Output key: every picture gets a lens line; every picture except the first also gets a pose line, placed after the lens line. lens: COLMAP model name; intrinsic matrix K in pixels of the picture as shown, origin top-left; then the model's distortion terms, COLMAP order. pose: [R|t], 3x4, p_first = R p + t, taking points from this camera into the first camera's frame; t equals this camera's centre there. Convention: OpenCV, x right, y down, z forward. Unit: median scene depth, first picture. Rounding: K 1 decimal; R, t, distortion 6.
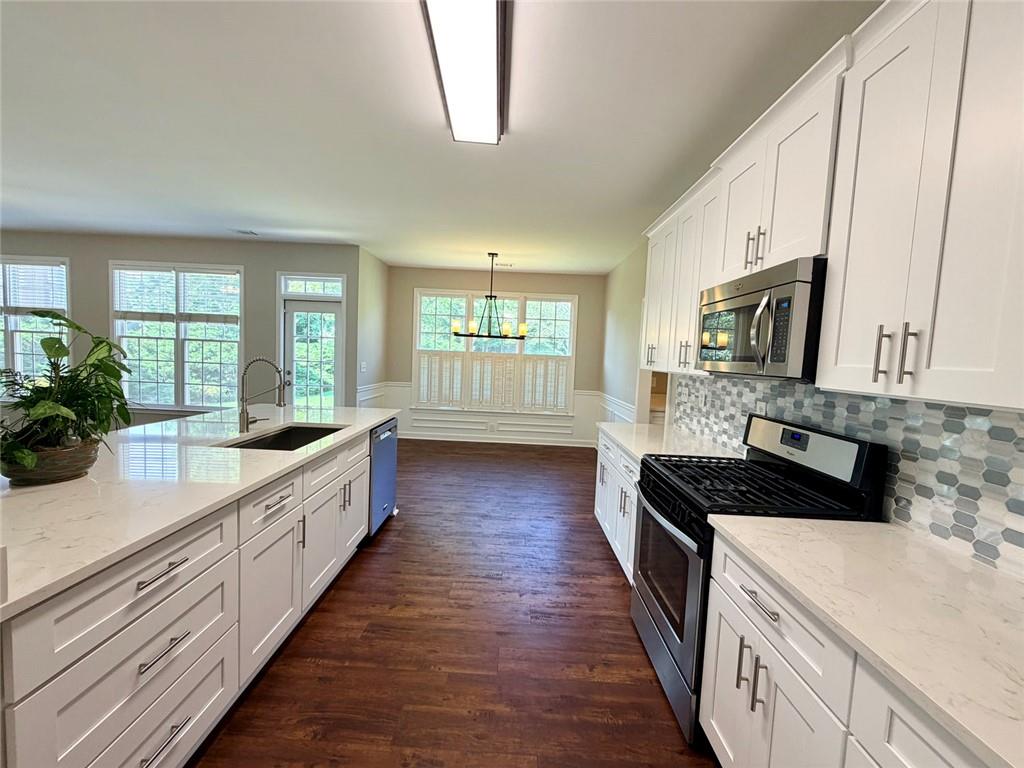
lens RADIAL K [[407.9, 0, 509.8], [0, 407.9, 383.9], [0, 0, 1]] dist [0.000104, 0.000190]
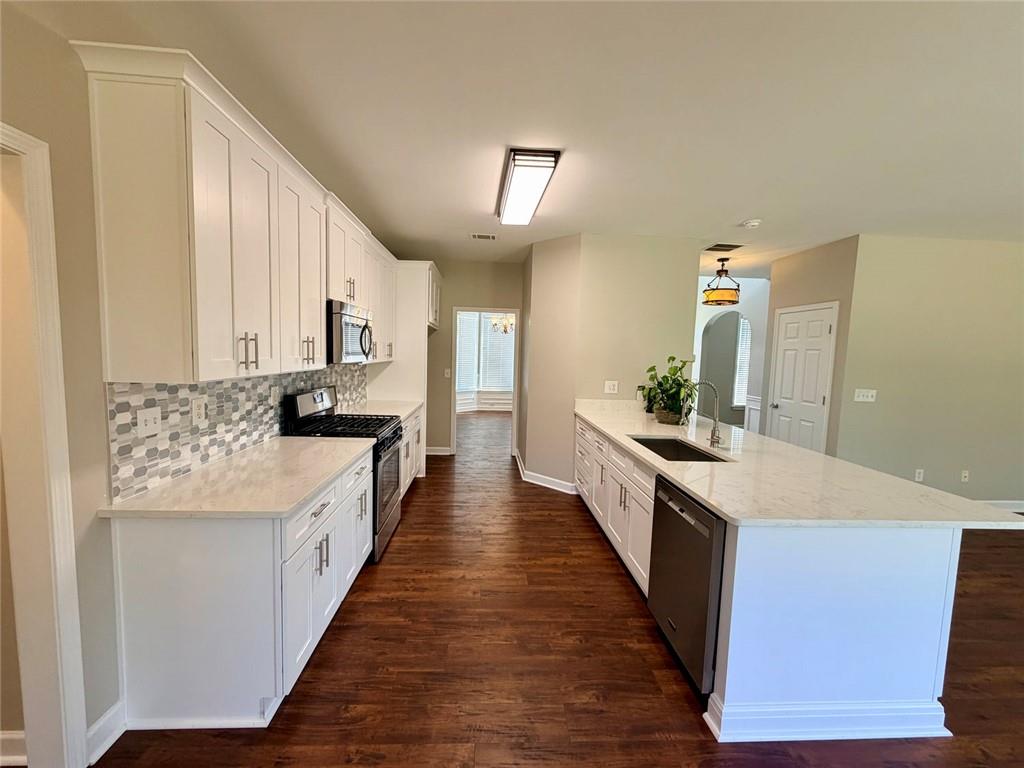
lens RADIAL K [[407.9, 0, 509.8], [0, 407.9, 383.9], [0, 0, 1]] dist [0.000104, 0.000190]
pose [[-0.994976, -0.069181, -0.072367, 0.013768], [-0.079281, 0.985870, 0.147564, -0.132311], [0.061136, 0.152560, -0.986401, 1.512835]]
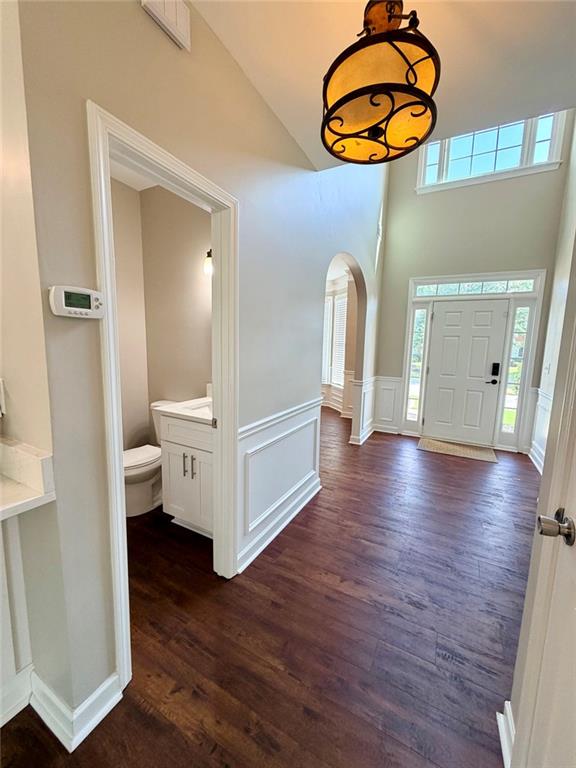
lens RADIAL K [[305.9, 0, 288.4], [0, 305.9, 382.1], [0, 0, 1]] dist [0.000104, 0.000190]
pose [[-0.885300, -0.127646, 0.447159, -0.992916], [-0.036257, 0.977609, 0.207285, -0.056925], [-0.463605, 0.167296, -0.870105, 0.366807]]
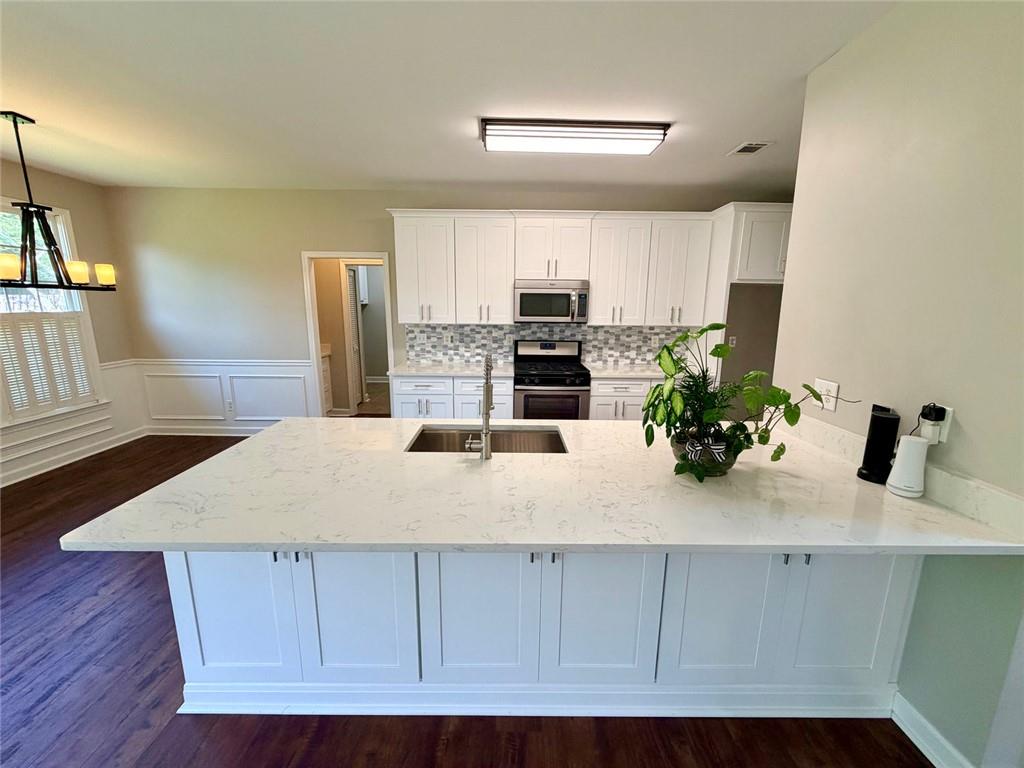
lens RADIAL K [[407.9, 0, 509.8], [0, 407.9, 383.9], [0, 0, 1]] dist [0.000104, 0.000190]
pose [[-0.013710, -0.237414, 0.971312, -0.987750], [0.060423, 0.969431, 0.237807, -0.138640], [-0.998079, 0.061950, 0.001054, 0.690685]]
